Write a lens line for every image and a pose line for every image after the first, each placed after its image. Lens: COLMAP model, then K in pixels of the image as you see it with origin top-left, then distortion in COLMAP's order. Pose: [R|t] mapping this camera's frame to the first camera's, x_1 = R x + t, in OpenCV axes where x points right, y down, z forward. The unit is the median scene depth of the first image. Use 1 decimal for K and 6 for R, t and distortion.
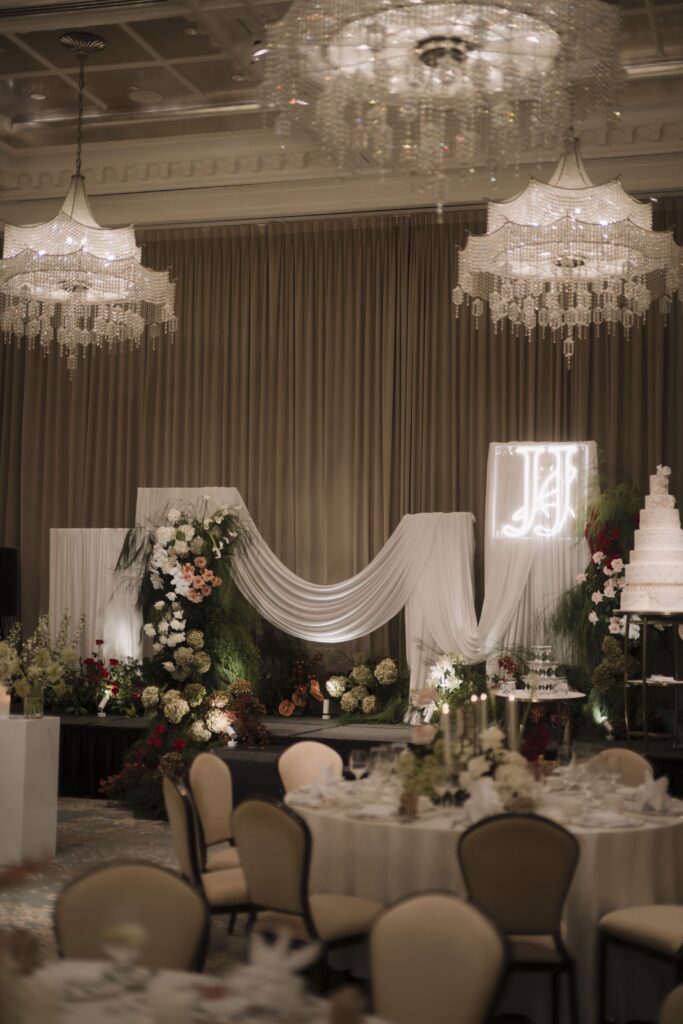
lens RADIAL K [[1584.9, 0, 341.5], [0, 1584.9, 512.0], [0, 0, 1]] dist [0.019408, -0.000017]
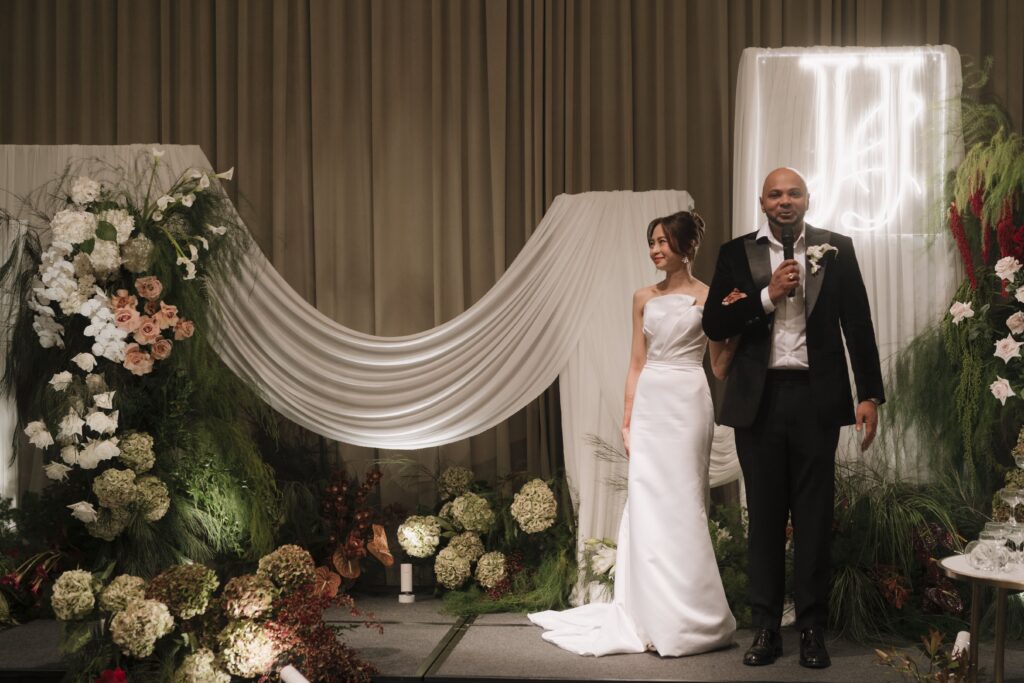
lens RADIAL K [[1584.9, 0, 512.0], [0, 1584.9, 341.5], [0, 0, 1]] dist [0.019408, -0.000017]
pose [[0.967234, -0.010233, 0.253679, -0.104296], [0.001739, 0.999431, 0.033686, 0.031685], [-0.253880, -0.032141, 0.966702, 0.514382]]
